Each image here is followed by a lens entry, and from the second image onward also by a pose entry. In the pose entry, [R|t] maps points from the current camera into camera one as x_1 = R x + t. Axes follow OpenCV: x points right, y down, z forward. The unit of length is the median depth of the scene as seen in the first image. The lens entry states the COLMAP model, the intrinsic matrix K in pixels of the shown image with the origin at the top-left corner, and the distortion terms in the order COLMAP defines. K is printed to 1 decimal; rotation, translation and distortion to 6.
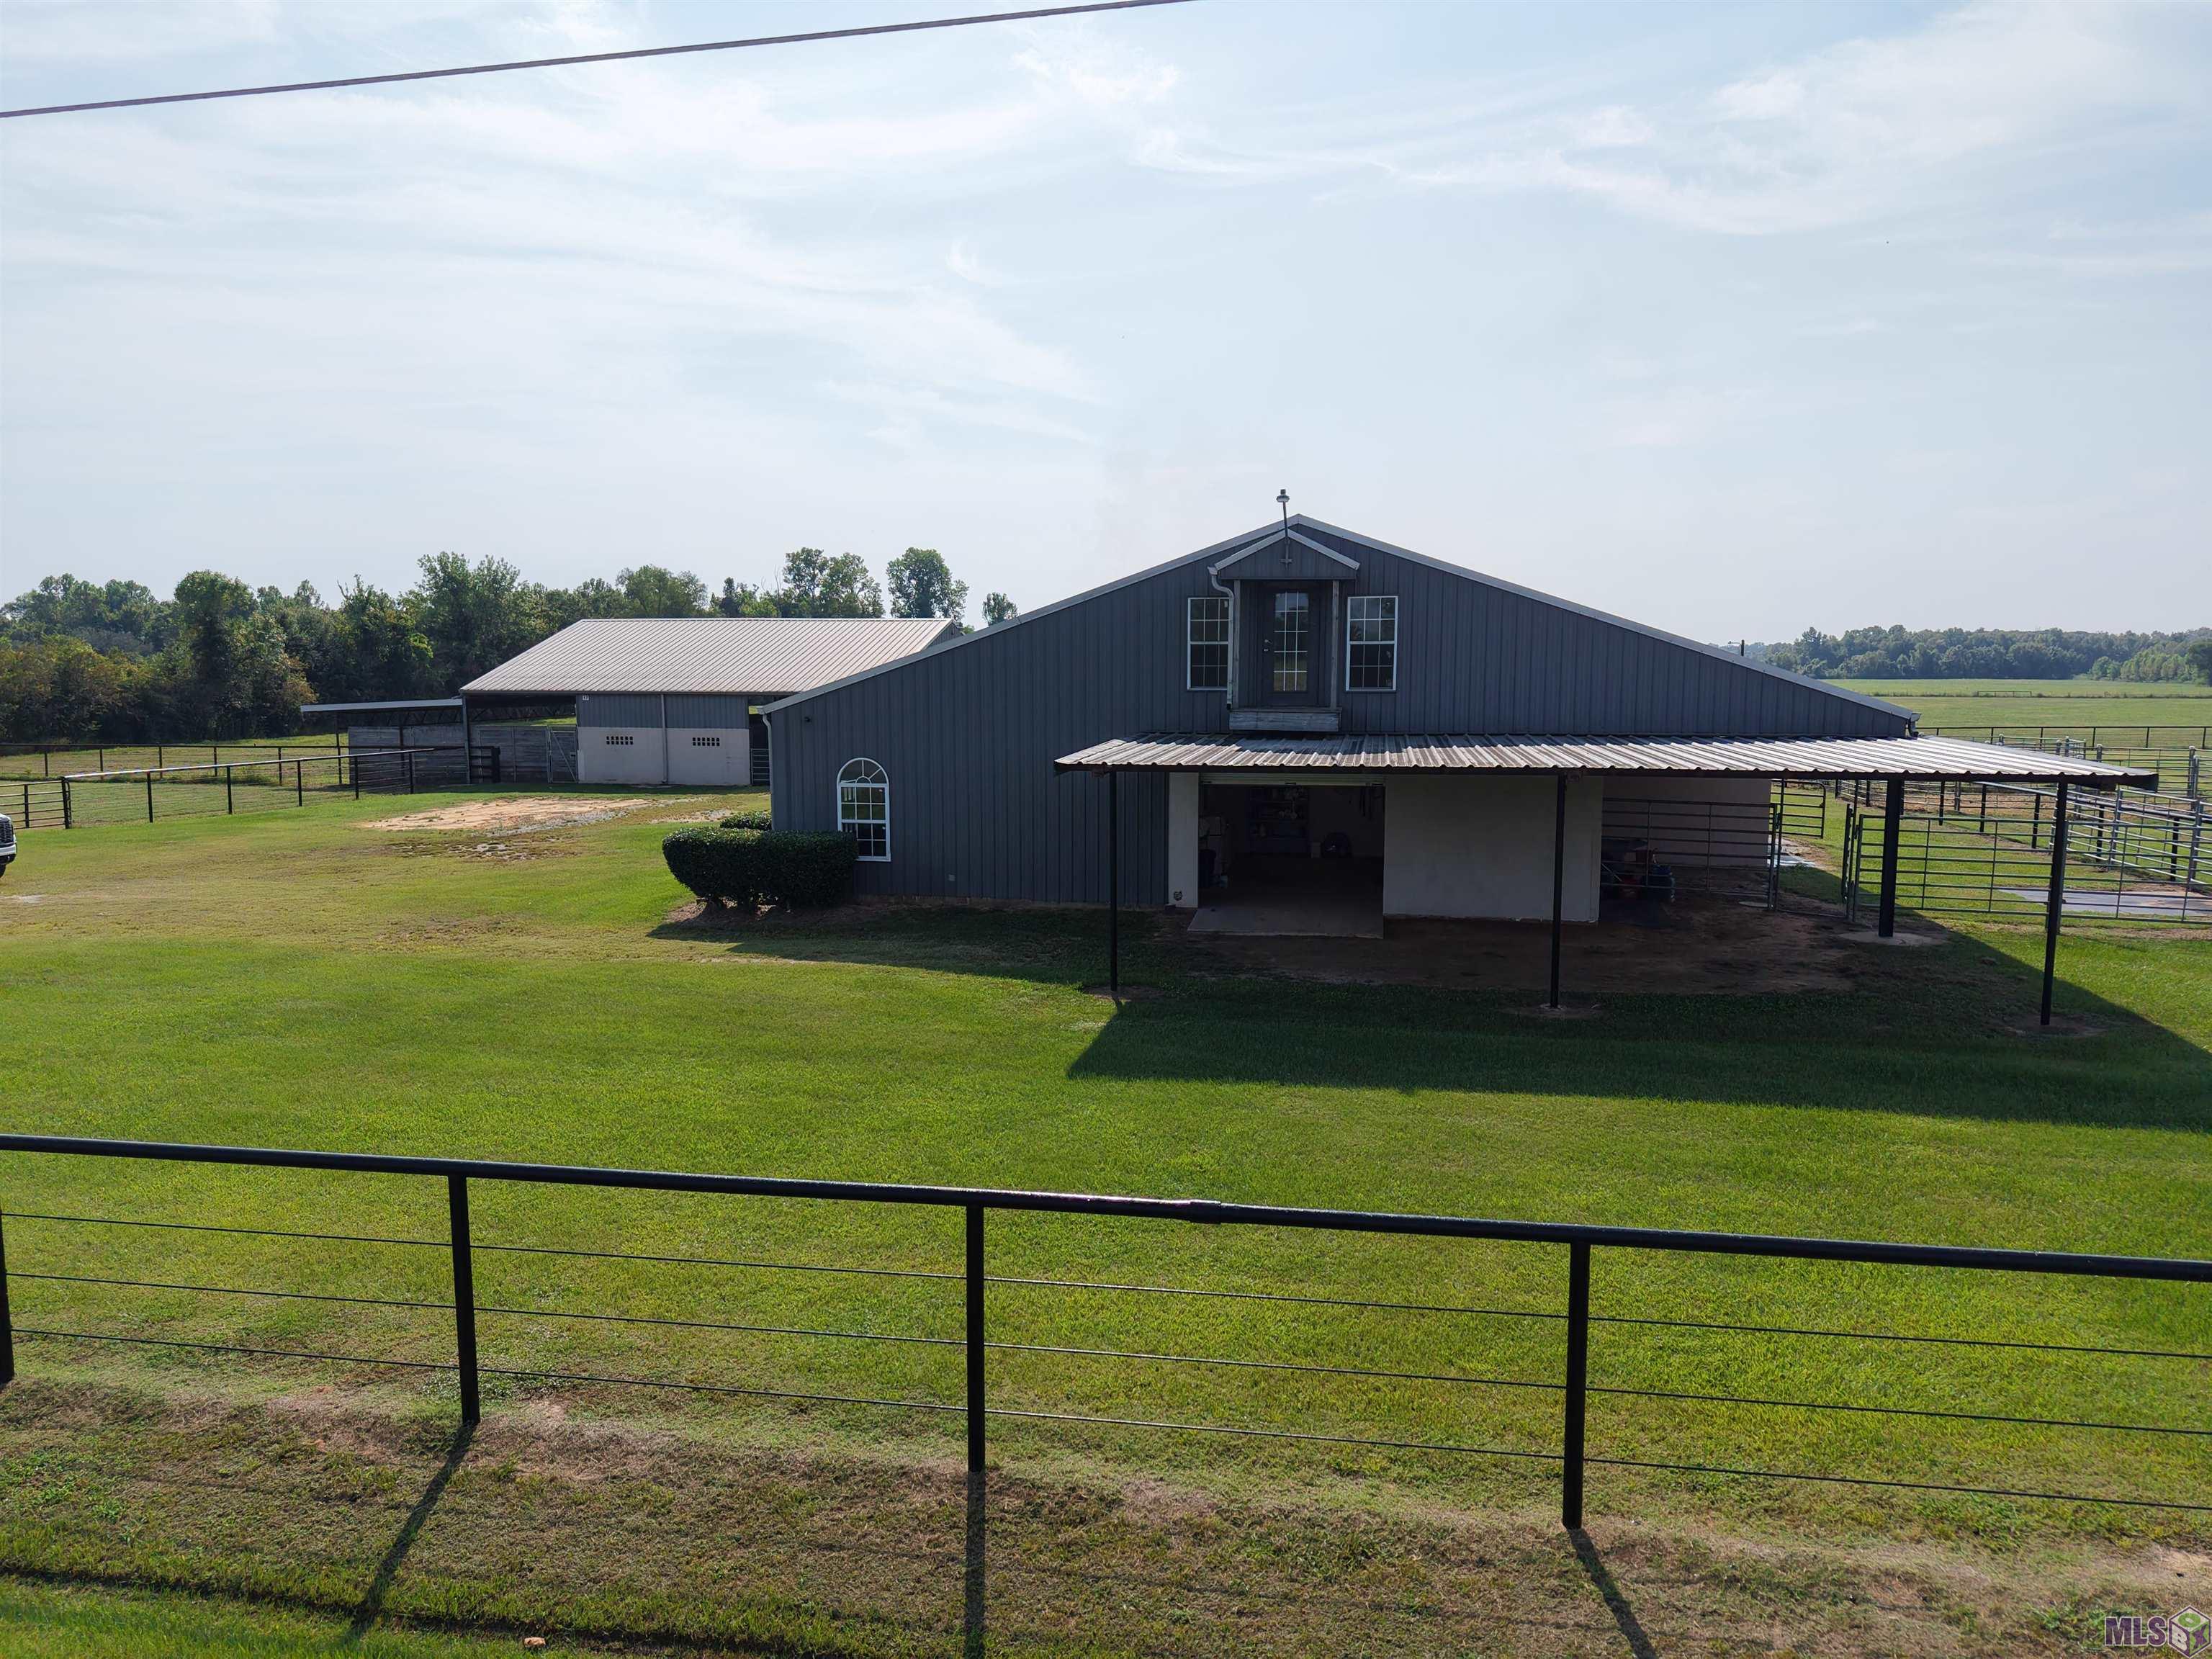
lens RADIAL K [[1482.8, 0, 1102.5], [0, 1482.8, 821.8], [0, 0, 1]] dist [0.021005, -0.016527]
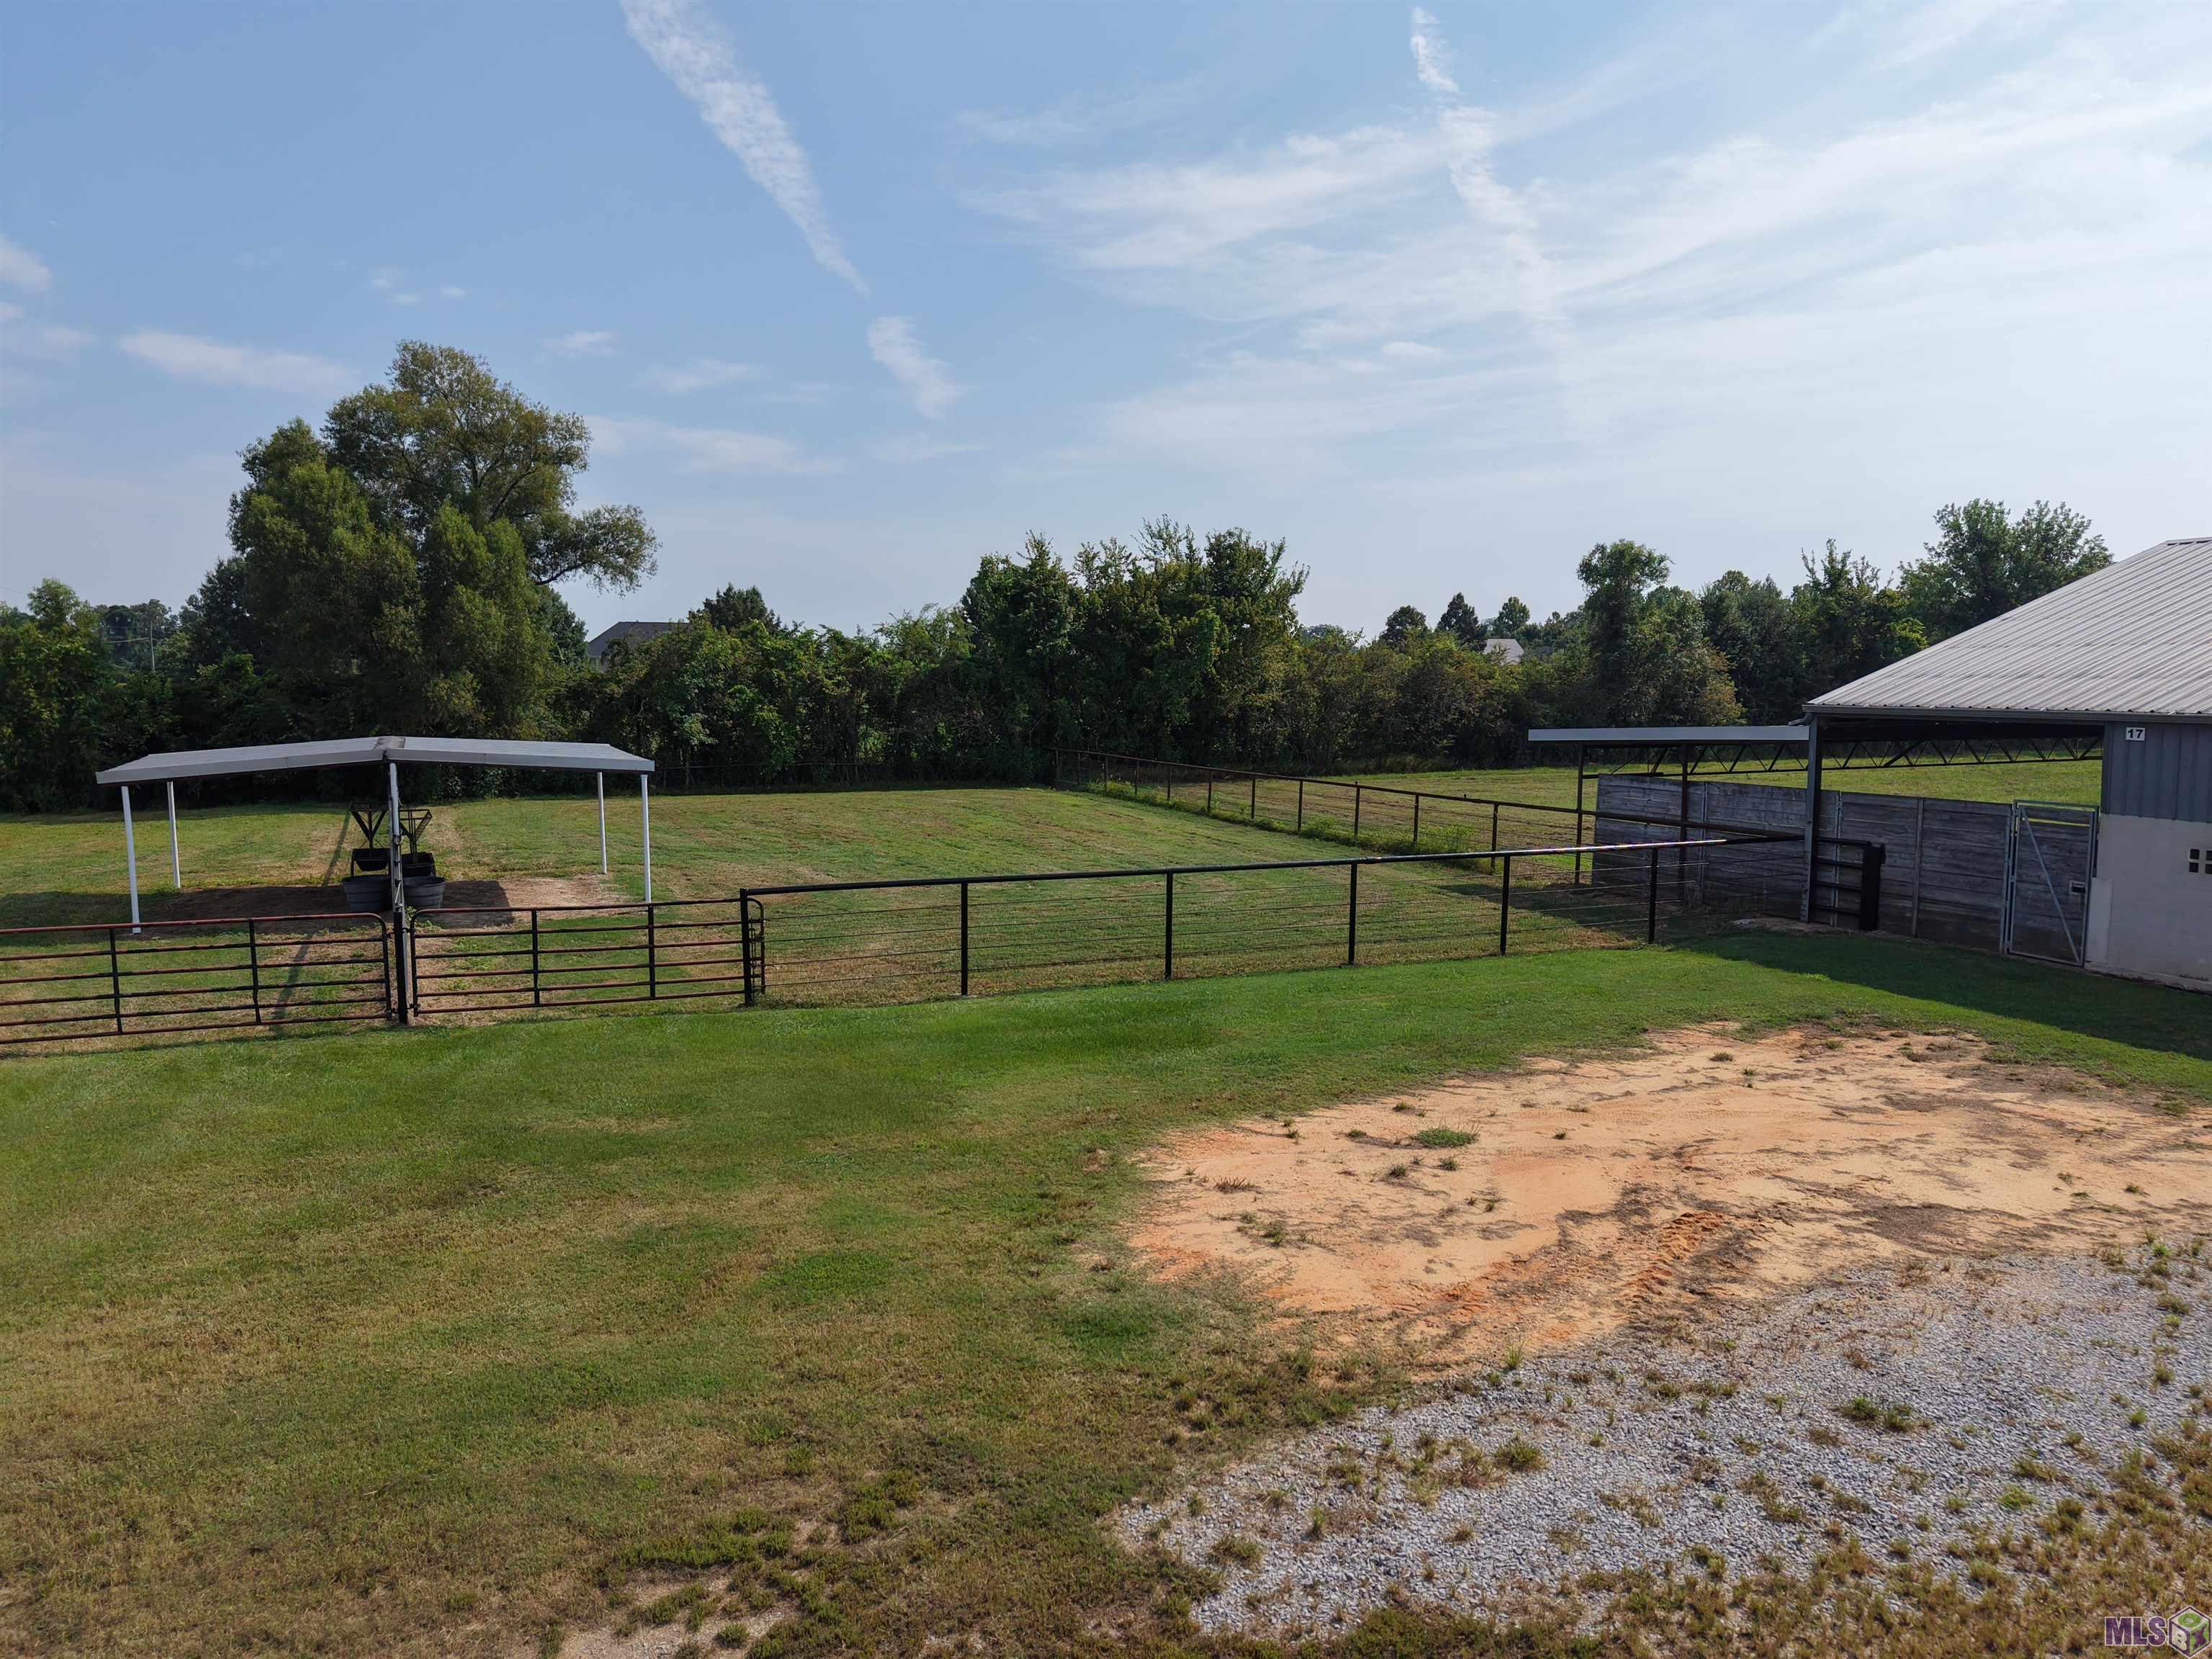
lens RADIAL K [[1473.9, 0, 1113.0], [0, 1473.9, 835.3], [0, 0, 1]] dist [0.046699, -0.050527]
pose [[0.572421, 0.089599, -0.815050, -0.497694], [-0.085859, 0.995097, 0.049092, -0.141744], [0.815453, 0.041878, 0.577307, 1.518727]]
